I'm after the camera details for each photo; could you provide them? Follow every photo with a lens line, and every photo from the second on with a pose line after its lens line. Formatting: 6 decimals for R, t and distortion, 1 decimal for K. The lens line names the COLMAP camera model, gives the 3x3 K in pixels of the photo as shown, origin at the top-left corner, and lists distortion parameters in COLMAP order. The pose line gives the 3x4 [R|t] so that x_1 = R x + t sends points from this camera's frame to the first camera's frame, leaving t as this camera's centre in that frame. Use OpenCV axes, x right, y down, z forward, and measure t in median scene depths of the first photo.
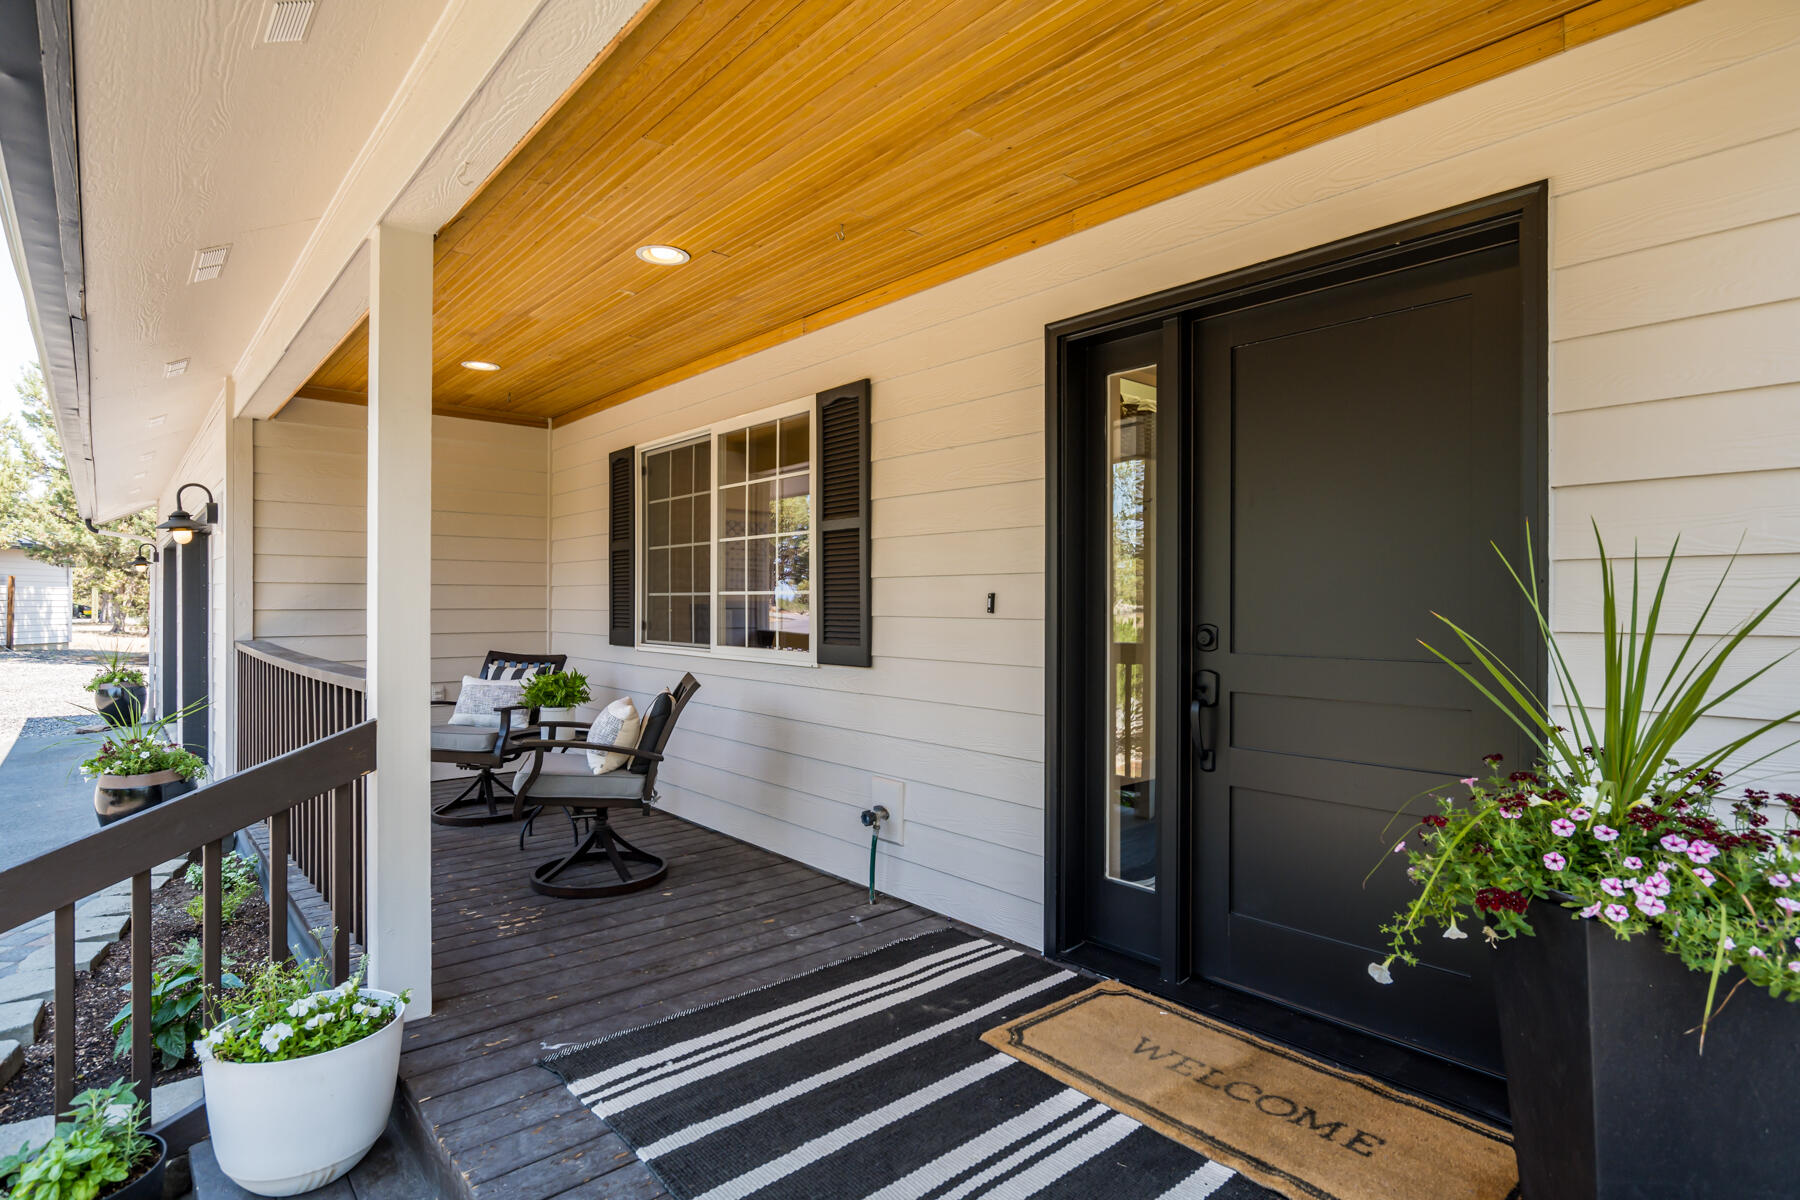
lens RADIAL K [[919.9, 0, 899.0], [0, 919.9, 601.2], [0, 0, 1]] dist [0.000239, 0.000113]
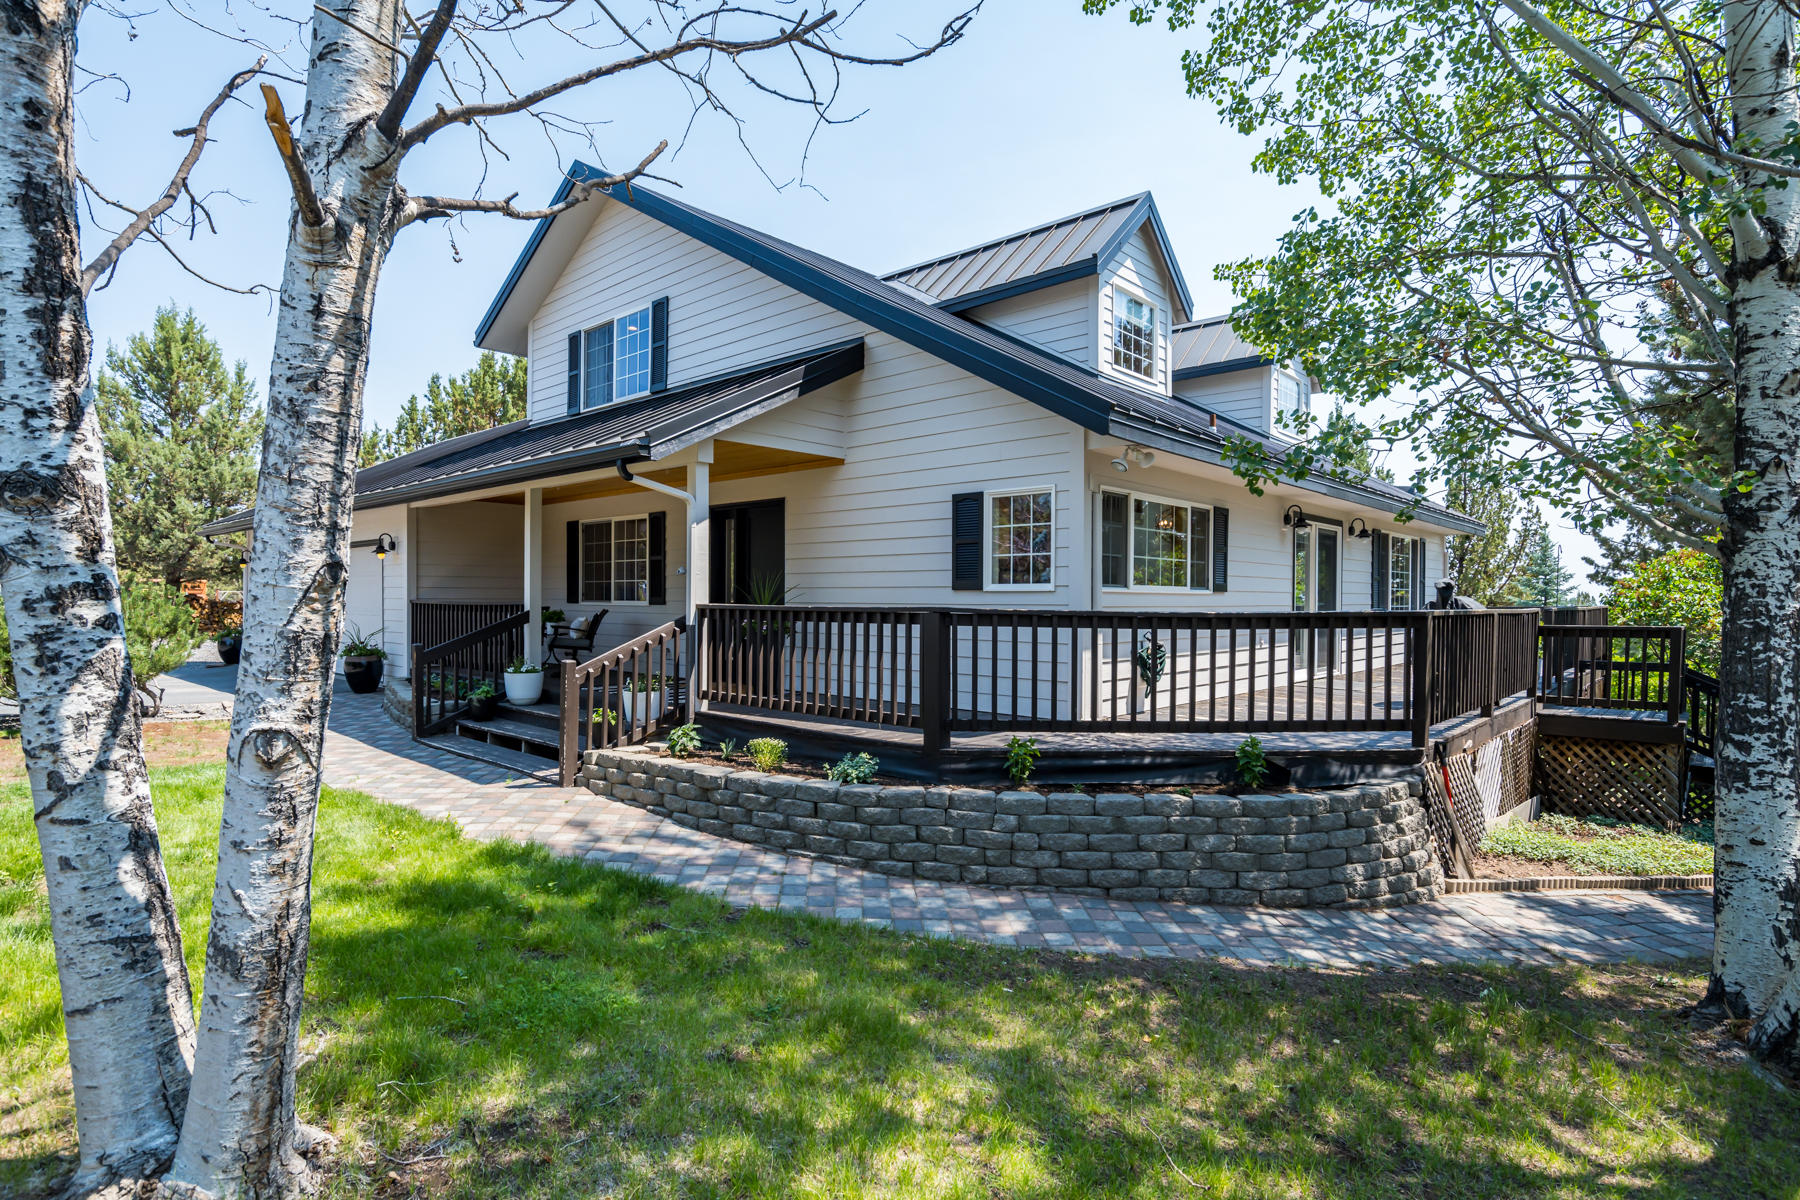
lens RADIAL K [[919.9, 0, 899.1], [0, 919.9, 603.4], [0, 0, 1]] dist [0.000239, 0.000113]
pose [[0.994526, 0.000275, 0.104490, 0.340708], [-0.001045, 0.999973, 0.007311, 0.034713], [-0.104485, -0.007380, 0.994499, -1.716569]]
